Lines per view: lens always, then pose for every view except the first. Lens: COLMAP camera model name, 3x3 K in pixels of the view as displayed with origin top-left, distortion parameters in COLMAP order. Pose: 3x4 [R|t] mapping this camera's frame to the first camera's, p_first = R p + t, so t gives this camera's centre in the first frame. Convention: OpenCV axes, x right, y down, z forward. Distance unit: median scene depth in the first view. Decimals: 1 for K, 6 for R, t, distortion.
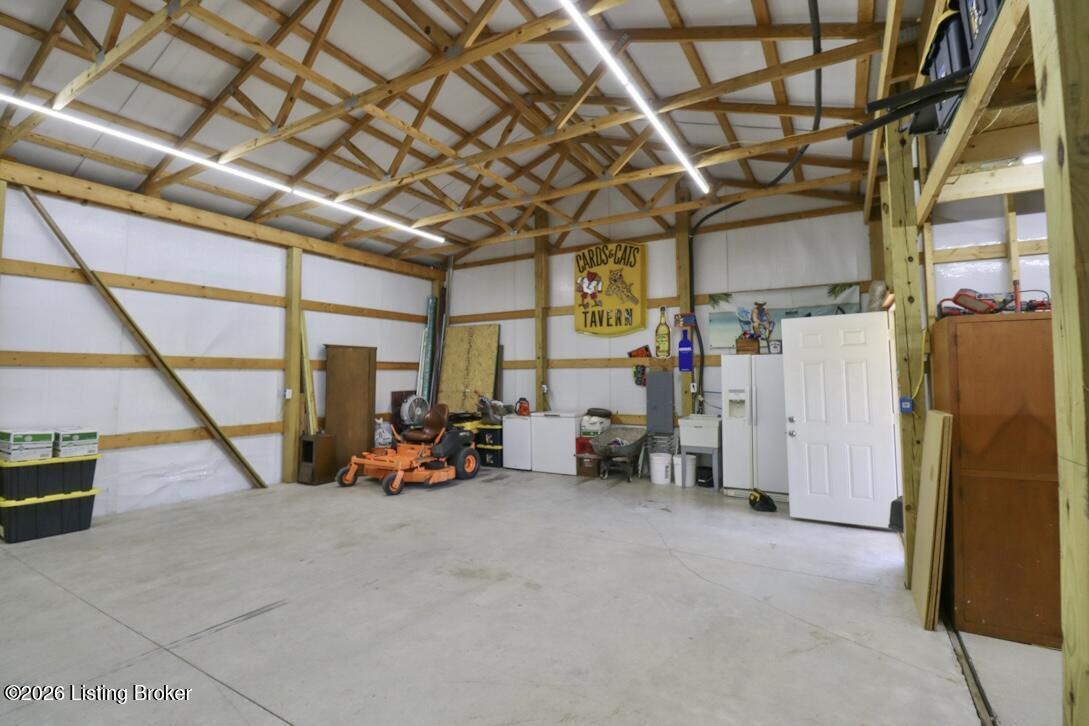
lens RADIAL K [[506.4, 0, 545.6], [0, 506.4, 353.3], [0, 0, 1]] dist [-0.013630, -0.000730]
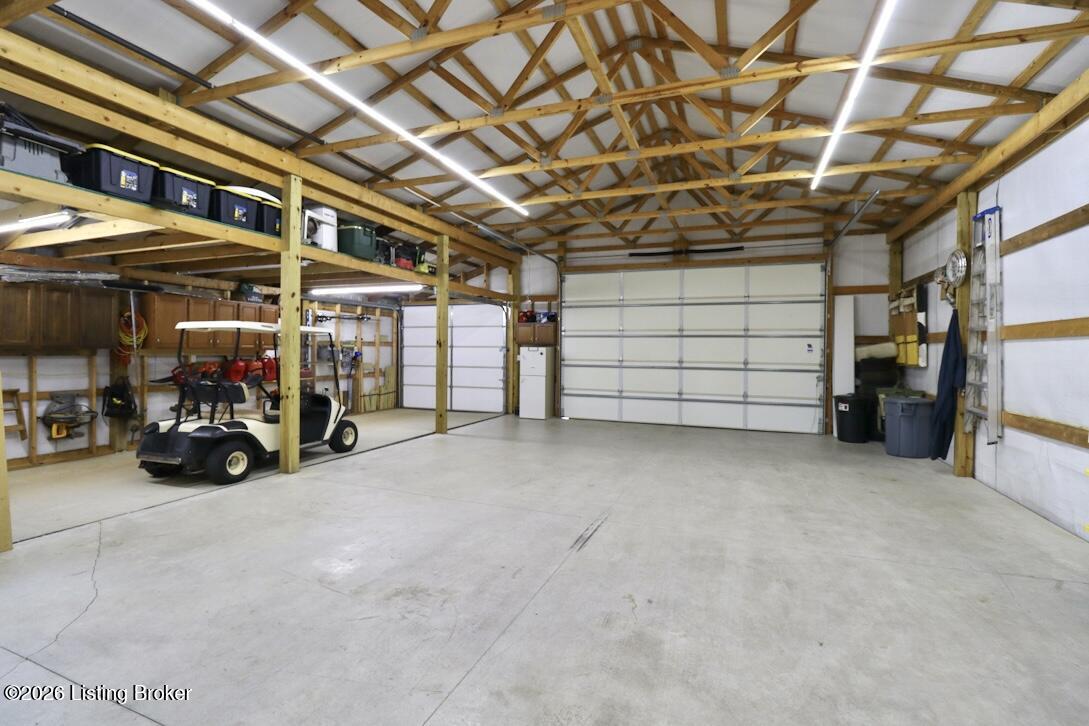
lens RADIAL K [[506.4, 0, 545.6], [0, 506.4, 353.3], [0, 0, 1]] dist [-0.013630, -0.000730]
pose [[-0.985673, -0.006461, -0.168544, -0.241432], [0.000017, 0.999262, -0.038402, 0.097435], [0.168668, -0.037855, -0.984946, 1.883517]]
